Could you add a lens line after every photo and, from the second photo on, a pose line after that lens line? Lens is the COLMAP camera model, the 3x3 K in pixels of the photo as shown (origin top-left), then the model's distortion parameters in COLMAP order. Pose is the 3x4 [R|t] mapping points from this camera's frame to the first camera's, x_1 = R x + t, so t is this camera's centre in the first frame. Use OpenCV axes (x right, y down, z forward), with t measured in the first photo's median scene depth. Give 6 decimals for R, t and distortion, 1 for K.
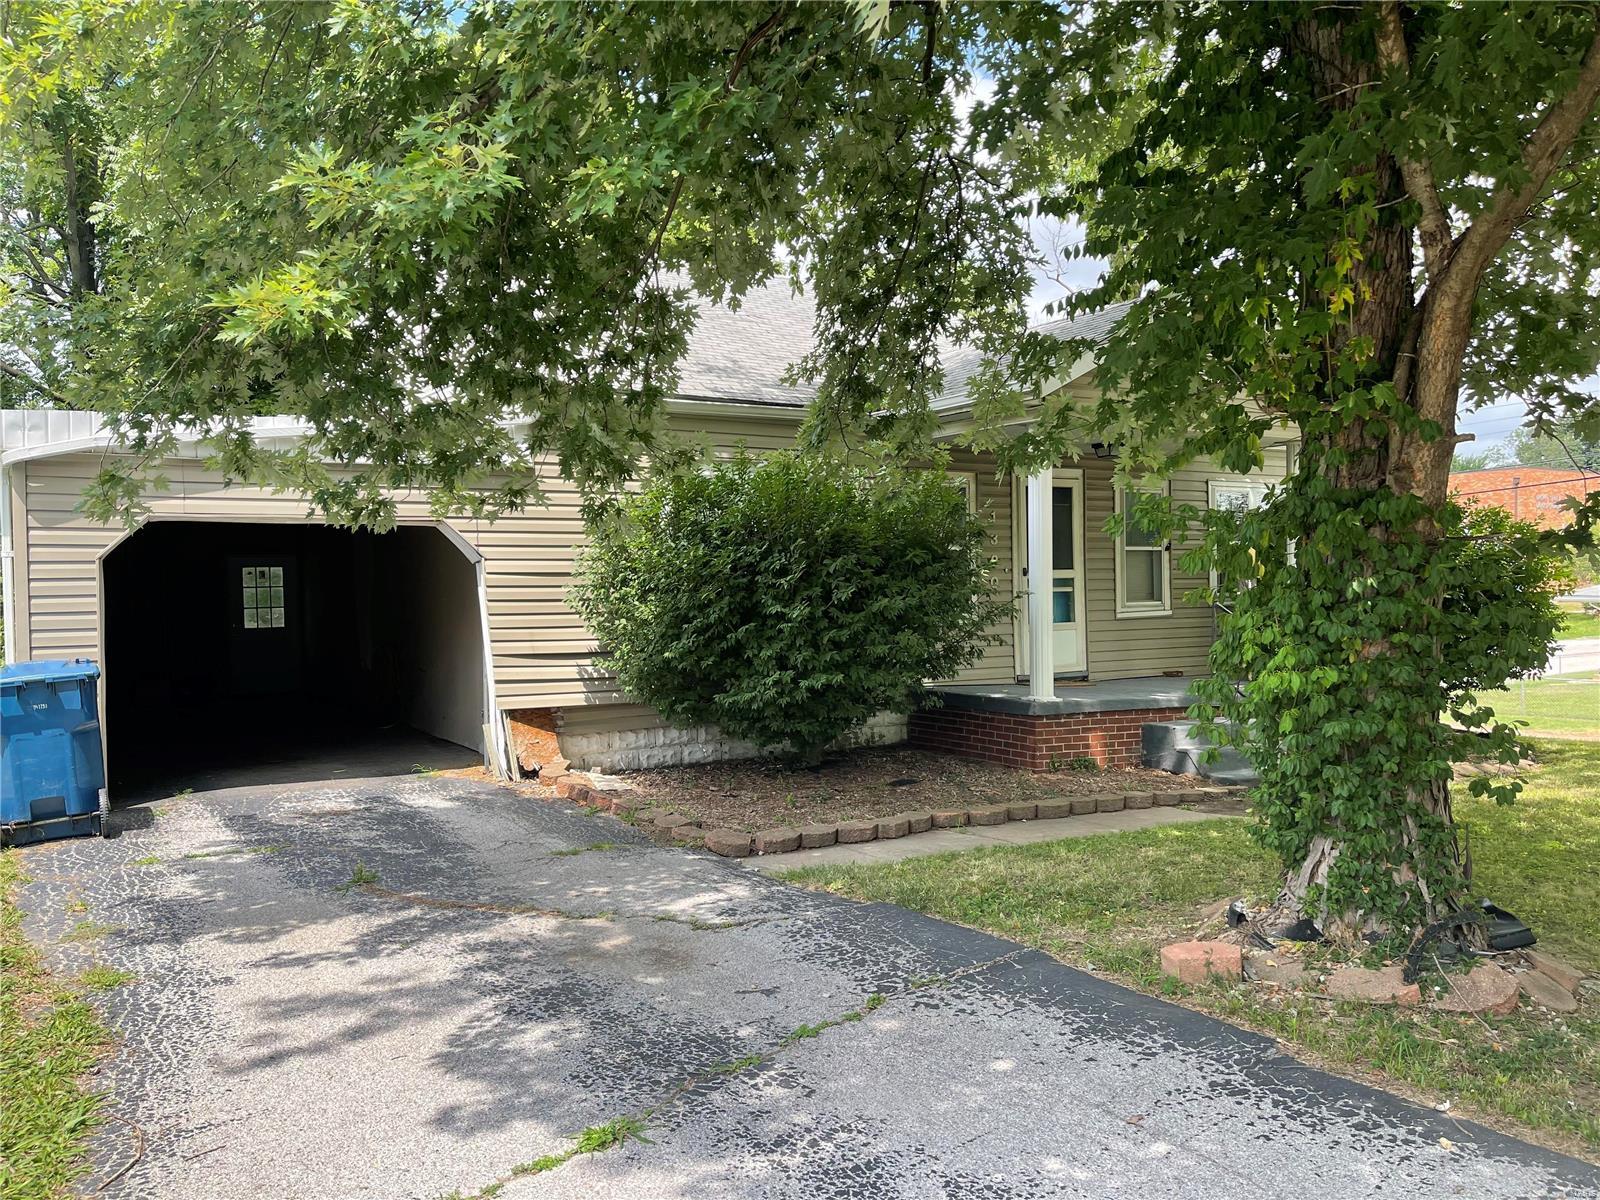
lens RADIAL K [[1211.0, 0, 800.1], [0, 1211.0, 600.8], [0, 0, 1]] dist [0.072186, -0.100092]
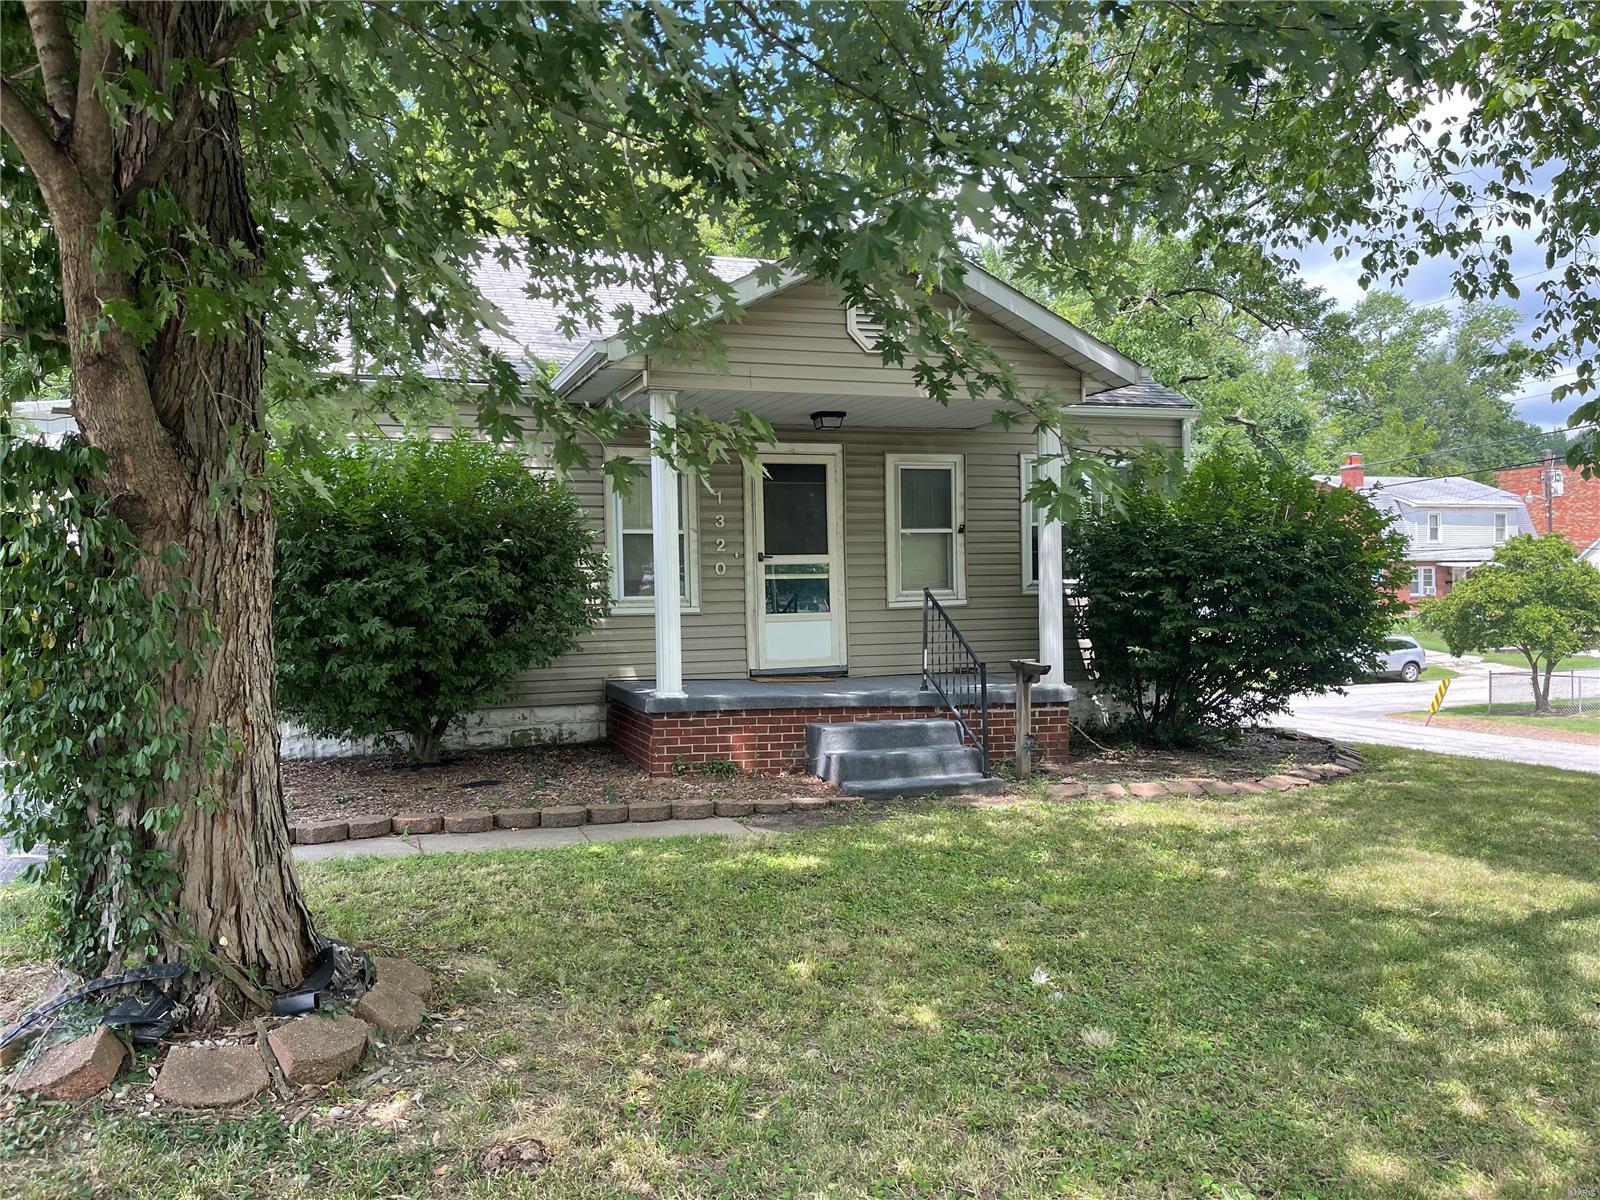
lens RADIAL K [[1211.0, 0, 800.4], [0, 1211.0, 598.9], [0, 0, 1]] dist [0.072186, -0.100092]
pose [[0.977987, -0.001032, -0.208664, 0.472074], [0.001298, 0.999999, 0.001142, 0.007905], [0.208663, -0.001388, 0.977987, 0.130714]]
